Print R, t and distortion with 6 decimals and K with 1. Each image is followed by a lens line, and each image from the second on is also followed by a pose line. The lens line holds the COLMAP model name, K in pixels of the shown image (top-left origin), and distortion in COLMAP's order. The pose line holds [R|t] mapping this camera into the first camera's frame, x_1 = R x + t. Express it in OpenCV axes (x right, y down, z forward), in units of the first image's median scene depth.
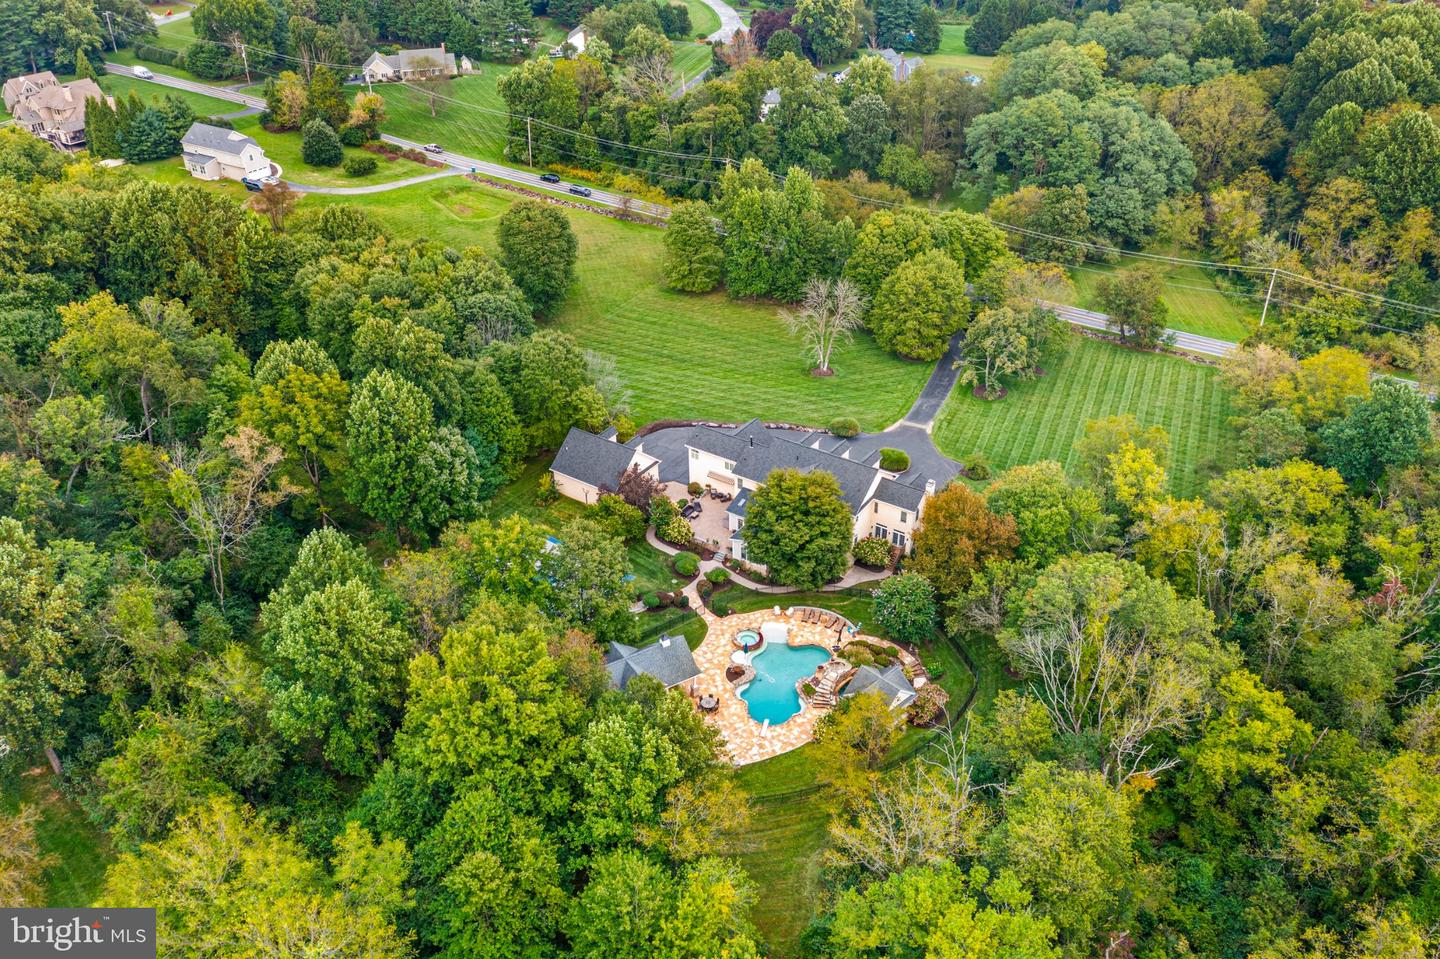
lens RADIAL K [[1138.7, 0, 722.2], [0, 1138.7, 466.4], [0, 0, 1]] dist [-0.003491, 0.000867]
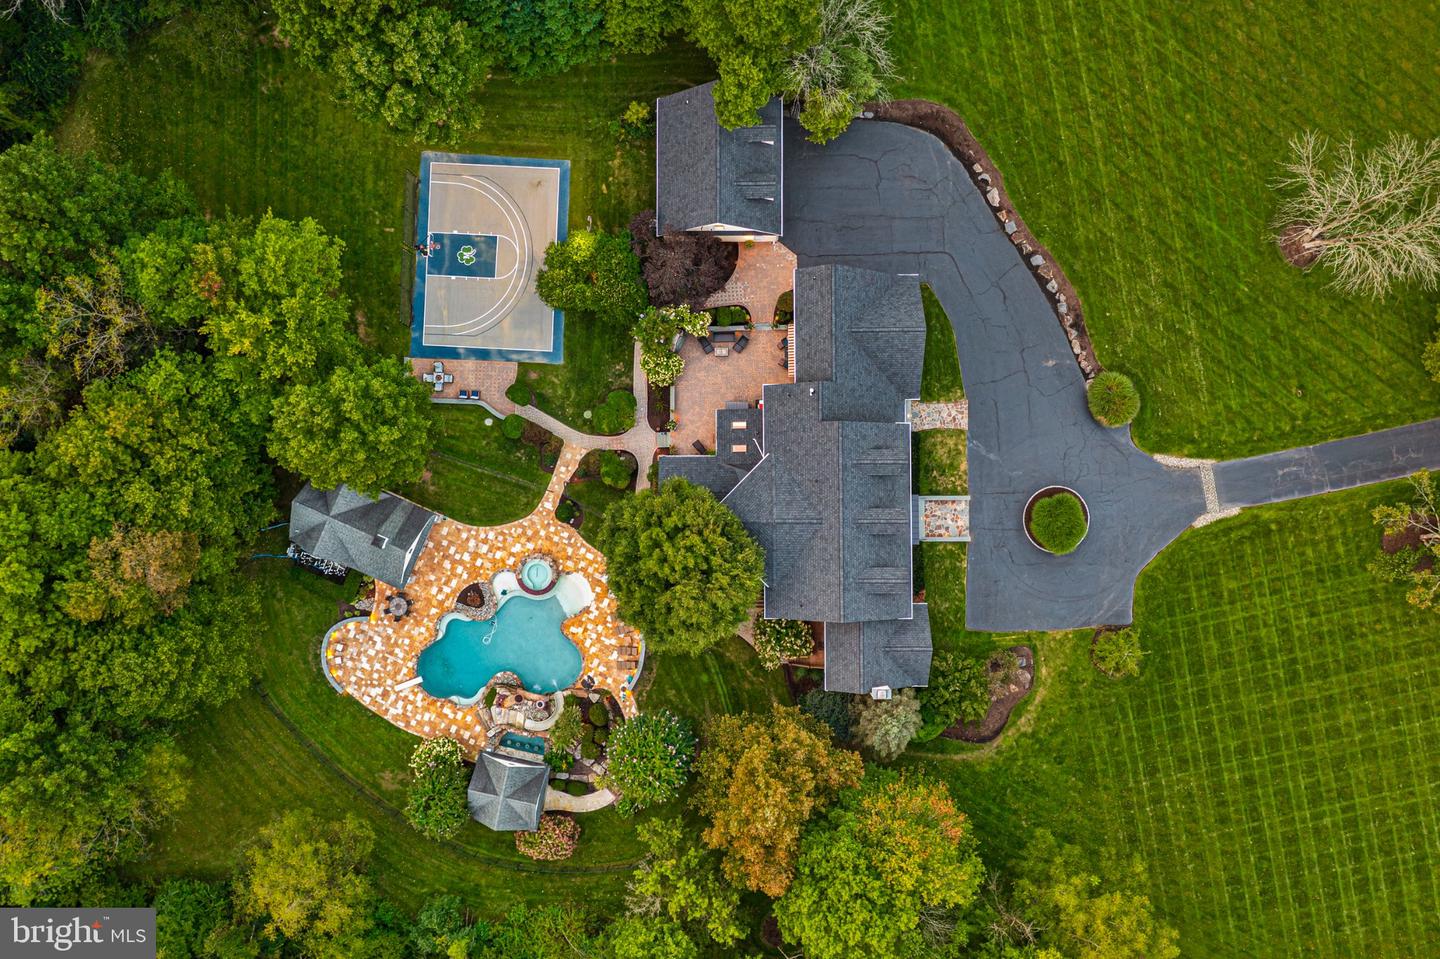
lens RADIAL K [[1173.2, 0, 720.0], [0, 1173.2, 479.5], [0, 0, 1]] dist [-0.012156, -0.006736]
pose [[0.567655, 0.822820, -0.027096, 0.056949], [-0.413518, 0.313433, 0.854847, -0.541509], [0.711878, -0.474053, 0.518173, 0.679037]]
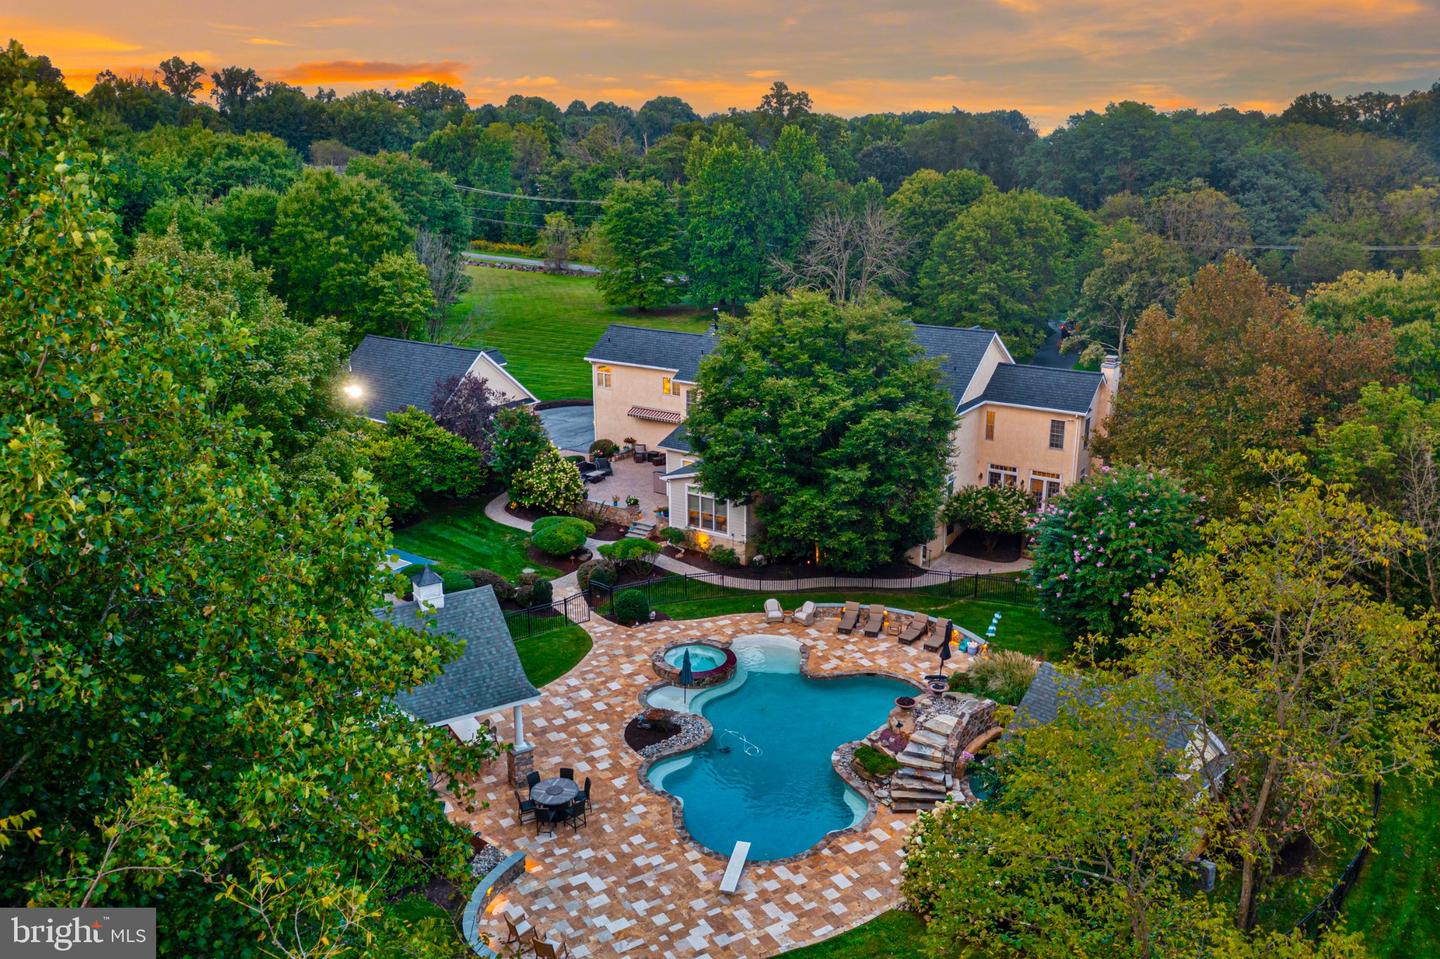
lens RADIAL K [[1138.7, 0, 722.2], [0, 1138.7, 466.4], [0, 0, 1]] dist [-0.003491, 0.000867]
pose [[0.999941, 0.006483, 0.008705, 0.026308], [-0.003911, 0.963362, -0.268175, 0.179494], [-0.010124, 0.268125, 0.963331, 0.593007]]
